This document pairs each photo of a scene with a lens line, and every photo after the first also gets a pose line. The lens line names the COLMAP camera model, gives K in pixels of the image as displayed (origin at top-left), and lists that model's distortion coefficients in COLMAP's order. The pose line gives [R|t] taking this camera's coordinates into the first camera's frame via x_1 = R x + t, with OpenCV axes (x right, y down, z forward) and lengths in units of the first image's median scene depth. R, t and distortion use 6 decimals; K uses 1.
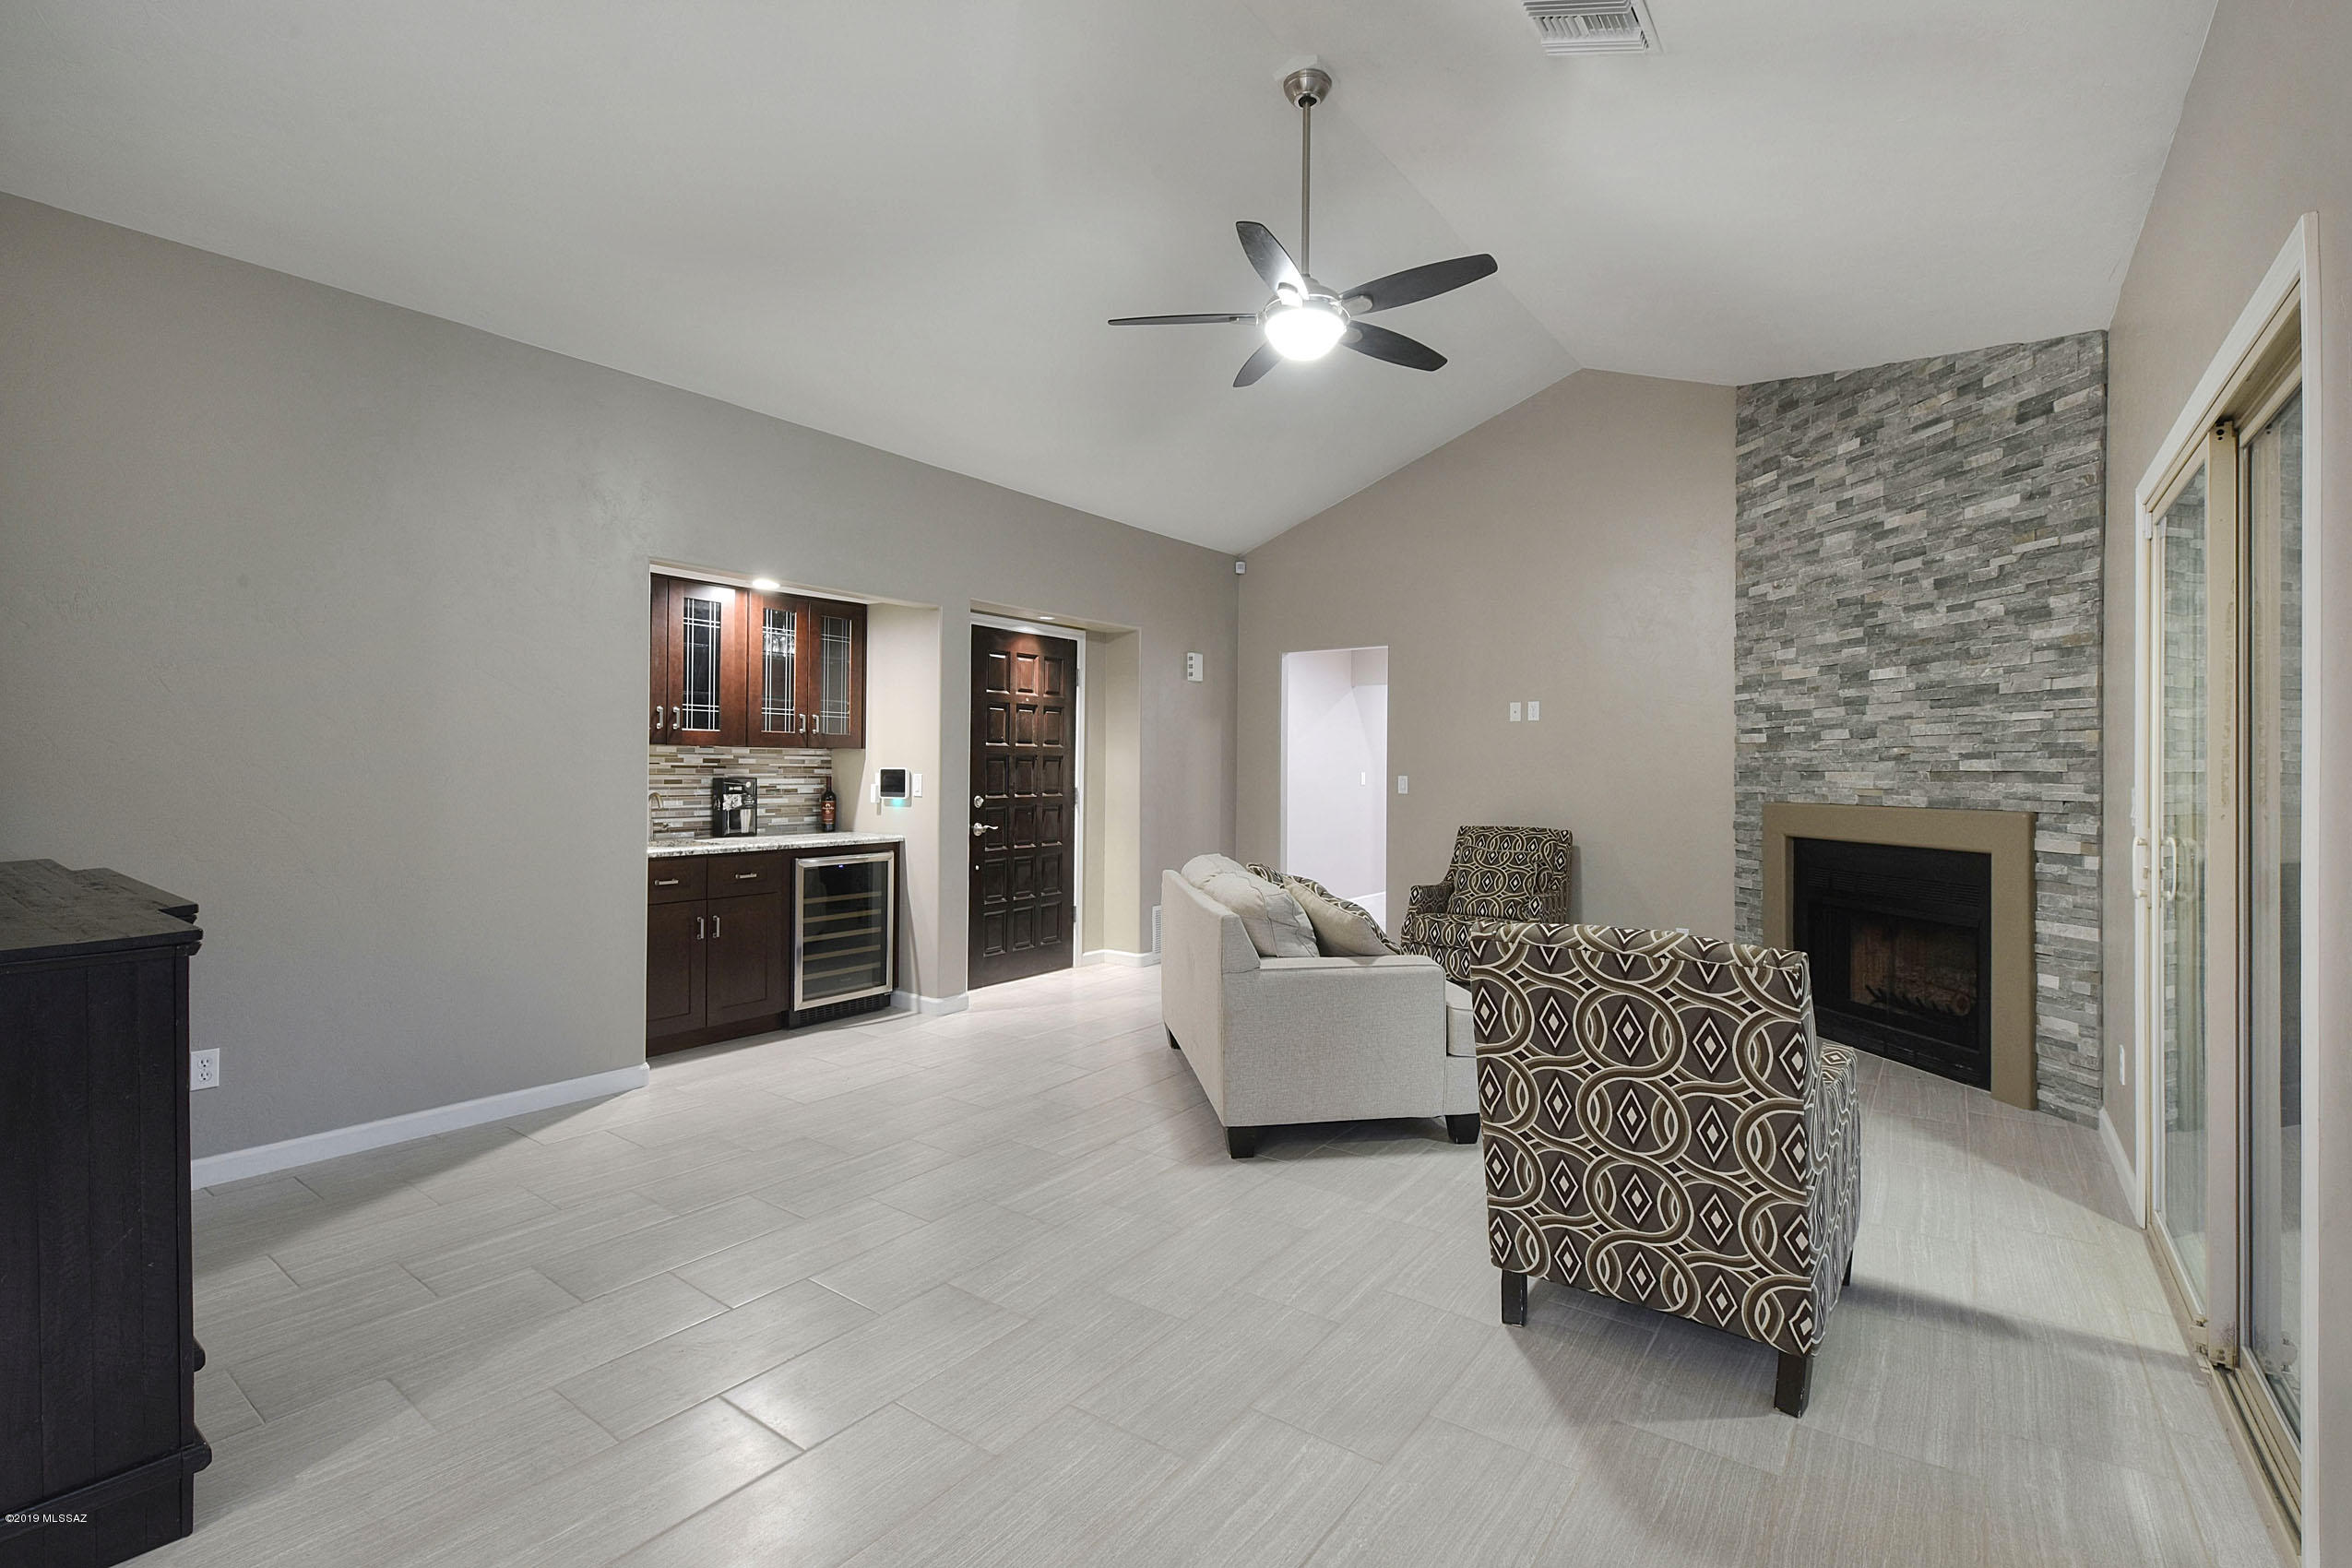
lens RADIAL K [[1061.4, 0, 1205.6], [0, 1061.4, 770.9], [0, 0, 1]] dist [0.001368, -0.008191]
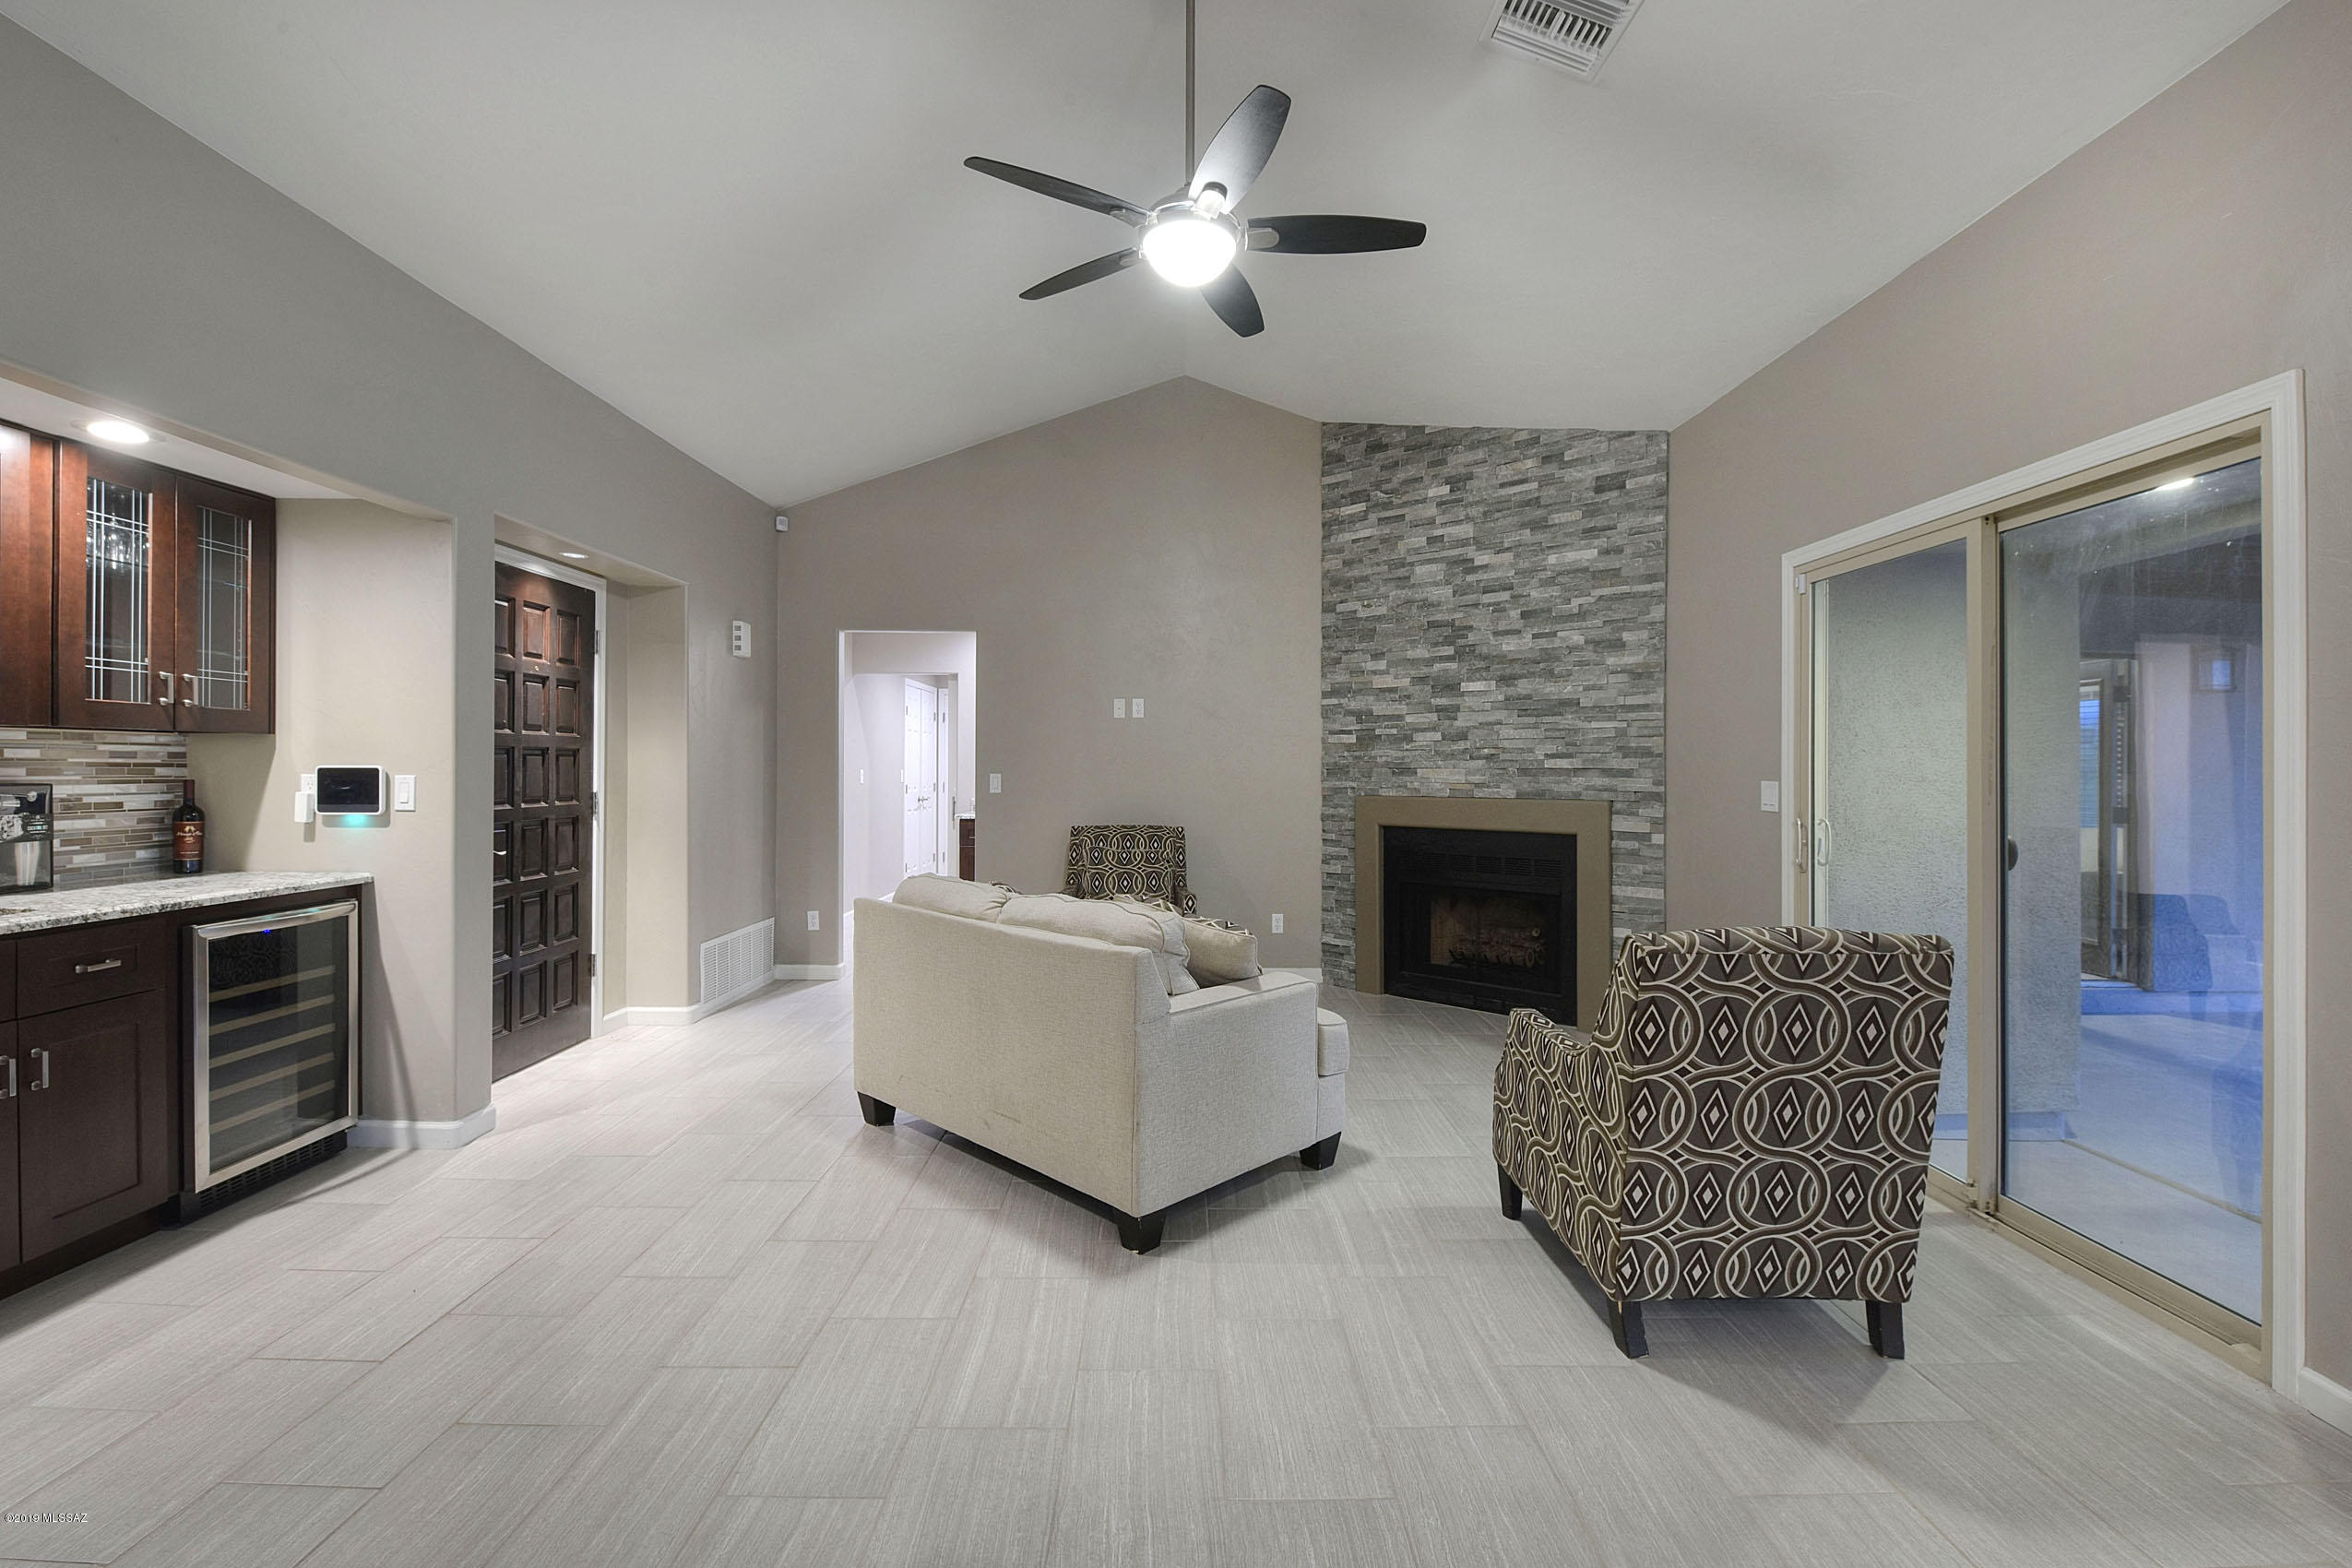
lens RADIAL K [[1028.2, 0, 1191.3], [0, 1028.2, 759.4], [0, 0, 1]] dist [-0.000698, -0.008606]
pose [[0.803866, 0.003161, 0.594802, -0.285725], [0.000952, 0.999978, -0.006600, -0.002274], [-0.594810, 0.005872, 0.803845, 0.248242]]
